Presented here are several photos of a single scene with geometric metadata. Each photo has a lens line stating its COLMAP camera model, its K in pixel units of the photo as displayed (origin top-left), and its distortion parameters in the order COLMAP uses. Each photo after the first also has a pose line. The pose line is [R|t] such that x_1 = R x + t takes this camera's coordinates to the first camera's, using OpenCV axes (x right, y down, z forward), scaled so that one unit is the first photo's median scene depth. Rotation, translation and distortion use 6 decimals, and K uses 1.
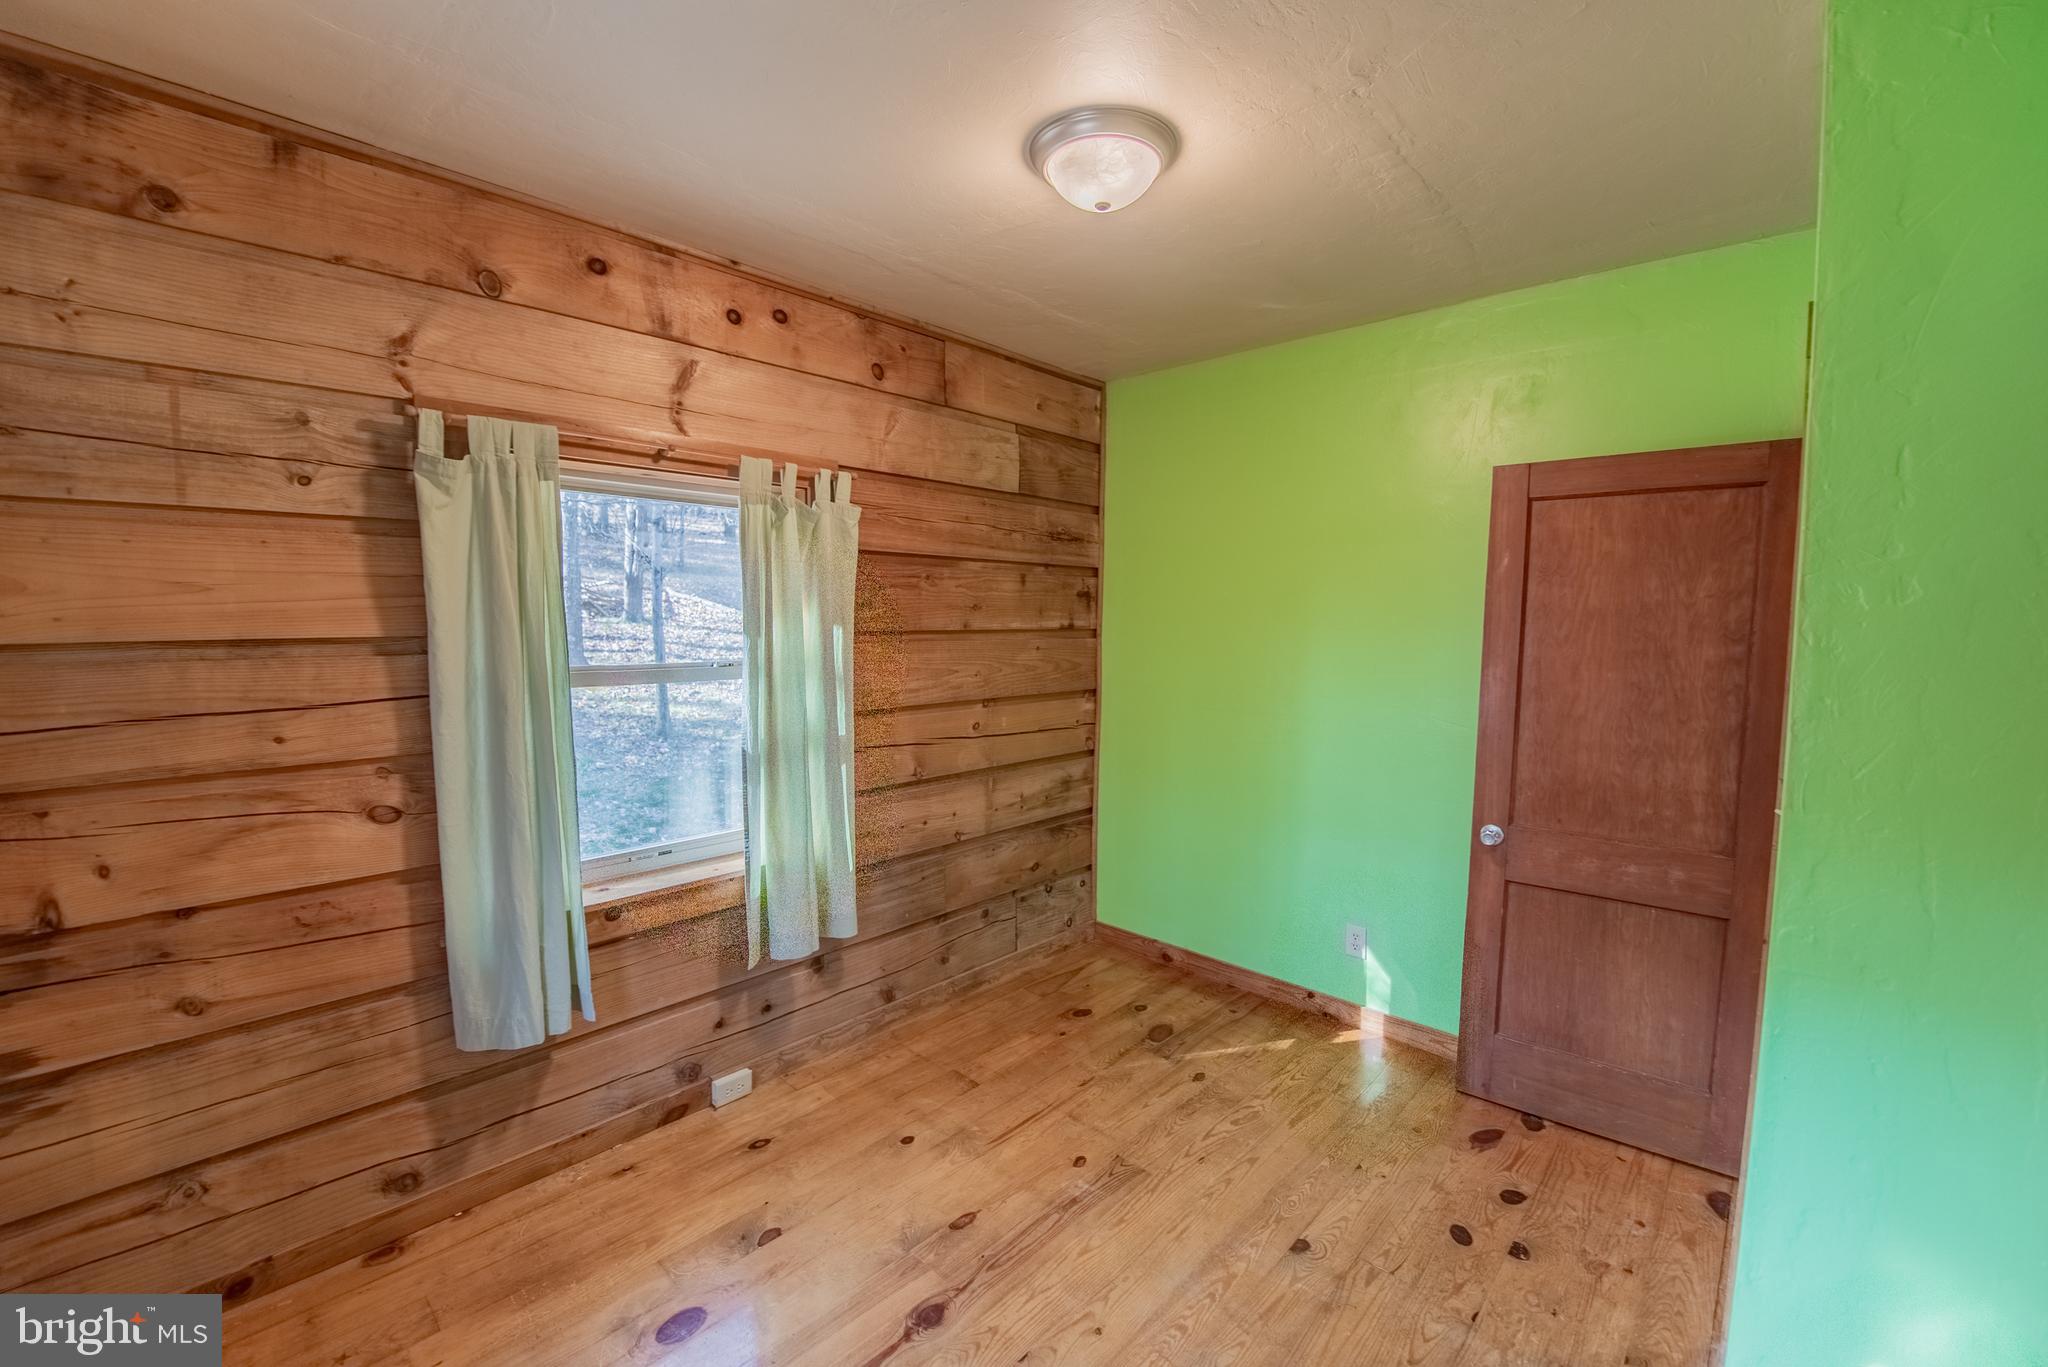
lens RADIAL K [[842.7, 0, 1026.8], [0, 842.7, 695.1], [0, 0, 1]] dist [-0.009994, -0.004059]
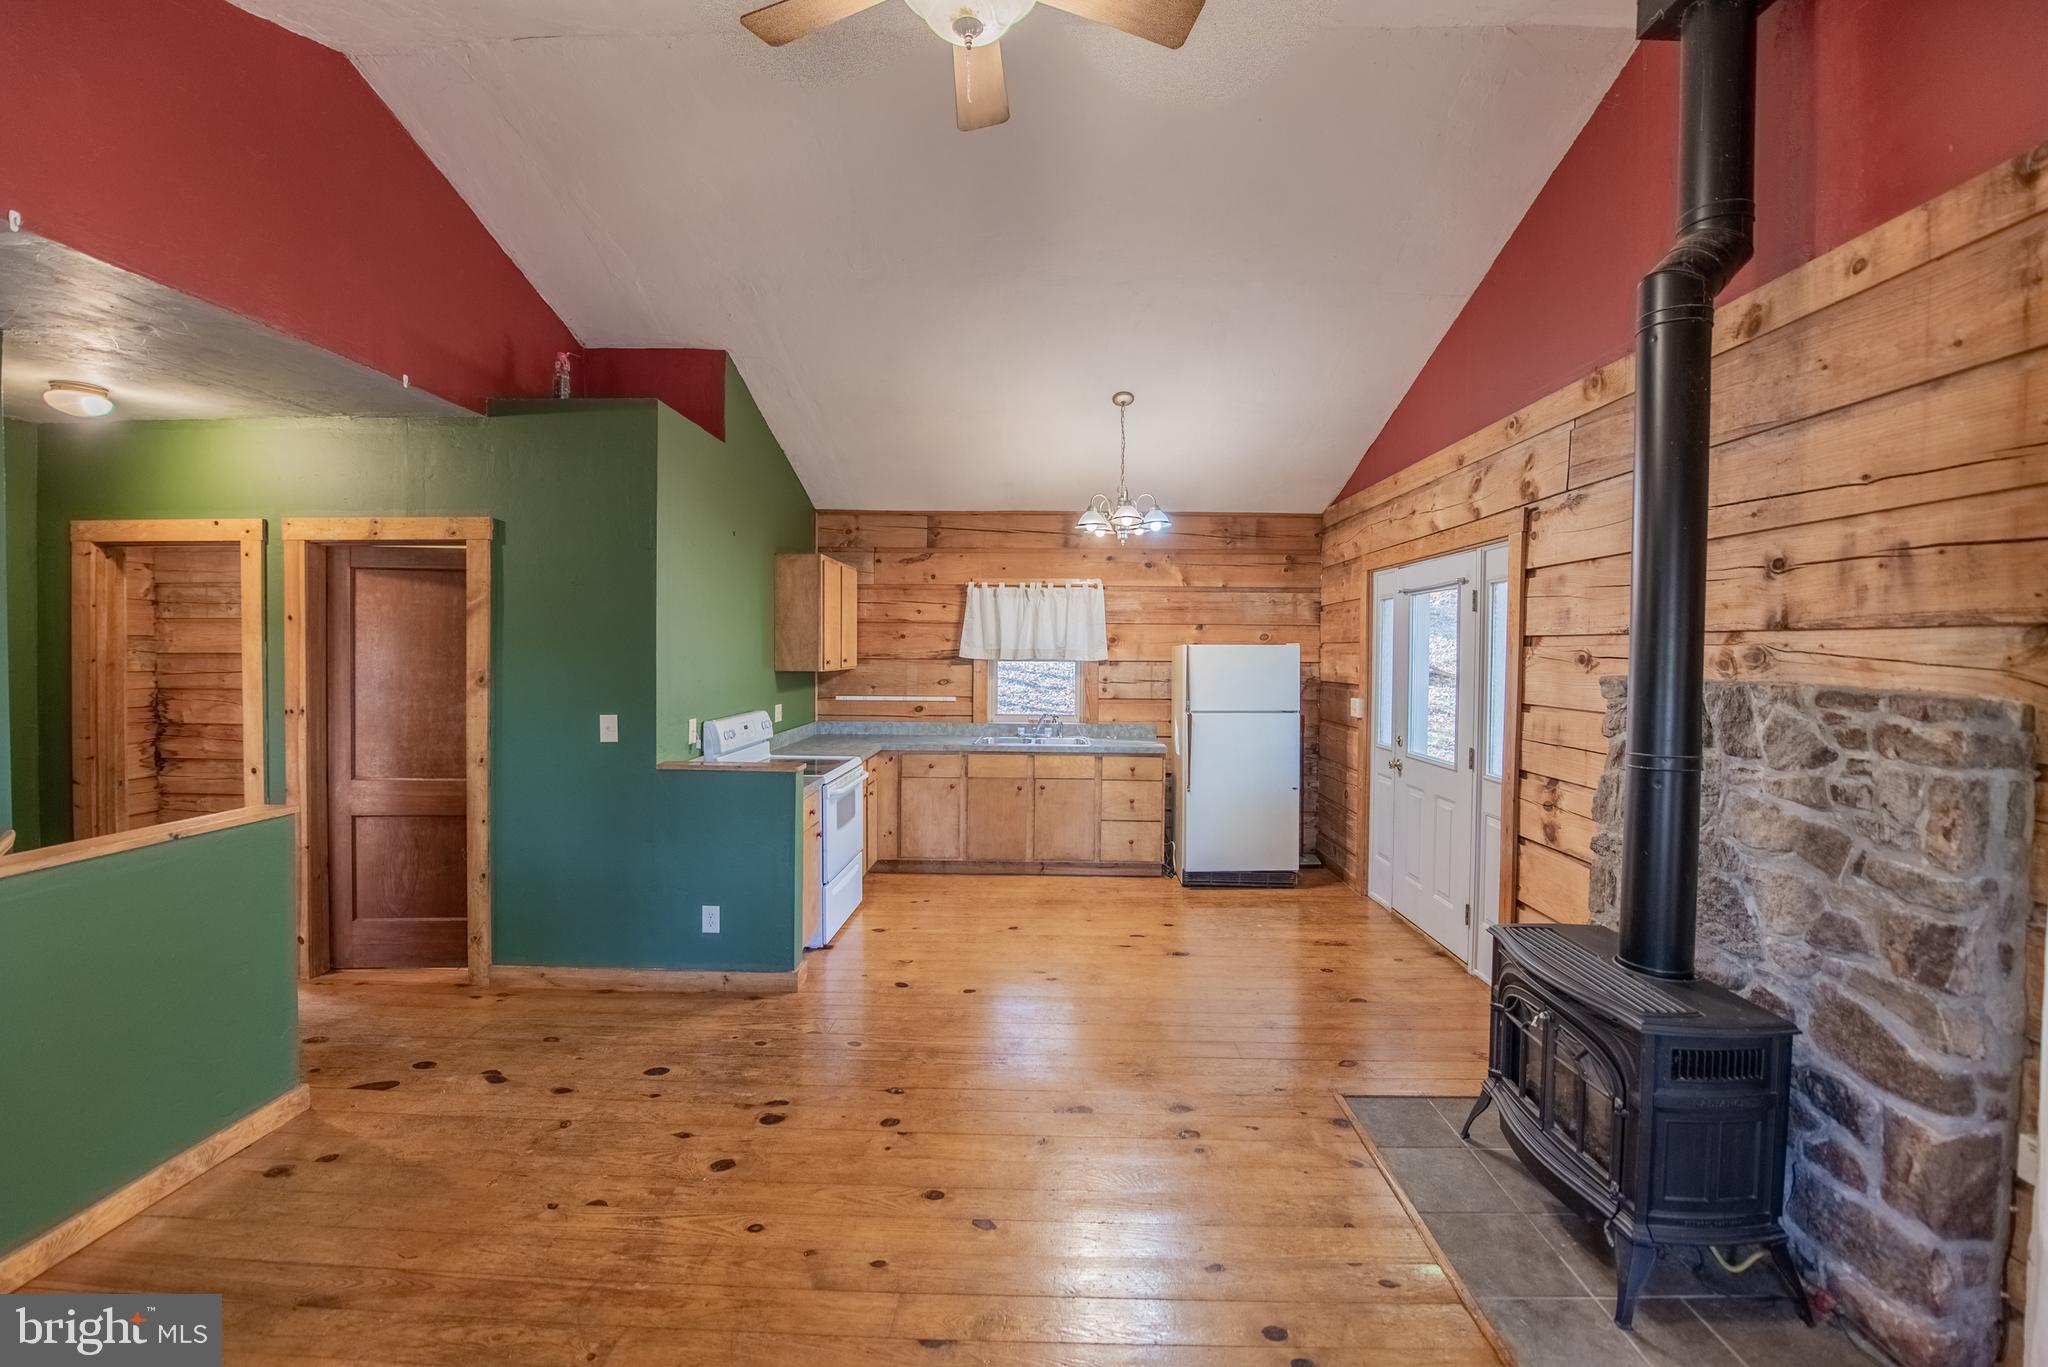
lens RADIAL K [[834.5, 0, 1035.6], [0, 834.5, 668.7], [0, 0, 1]] dist [-0.014609, -0.002861]
pose [[0.657344, 0.014316, -0.753454, 2.593369], [-0.074055, 0.996207, -0.045681, -0.061098], [0.749943, 0.085825, 0.655911, 0.832634]]
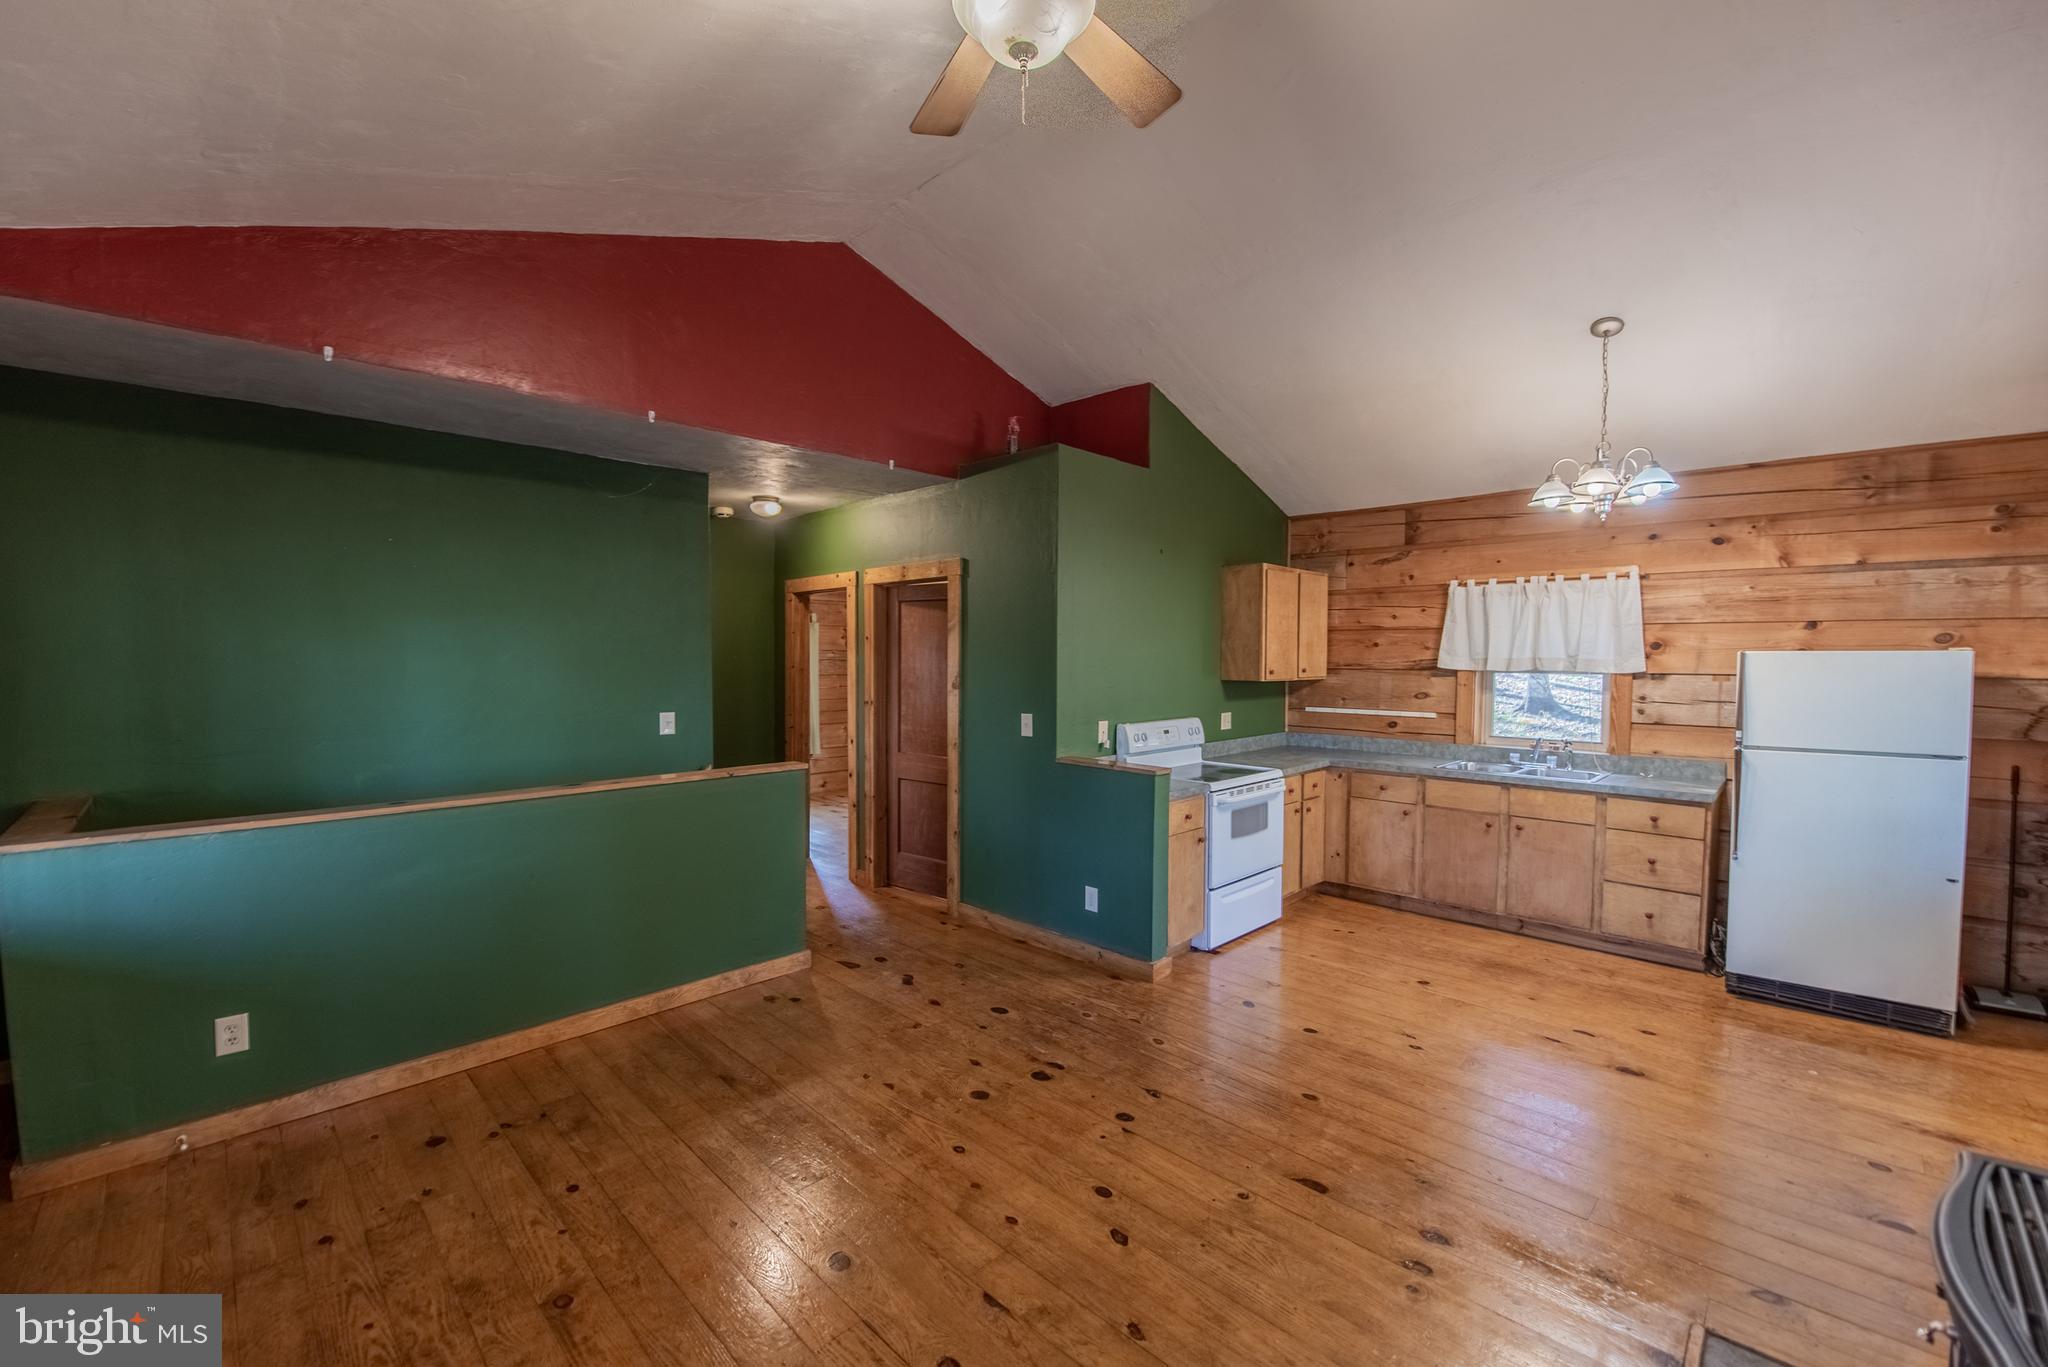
lens RADIAL K [[832.8, 0, 1032.7], [0, 832.8, 691.6], [0, 0, 1]] dist [-0.014839, -0.003290]
pose [[-0.033971, 0.034232, -0.998836, 2.741270], [-0.098545, 0.994428, 0.037433, -0.100938], [0.994553, 0.099702, -0.030409, 1.250251]]
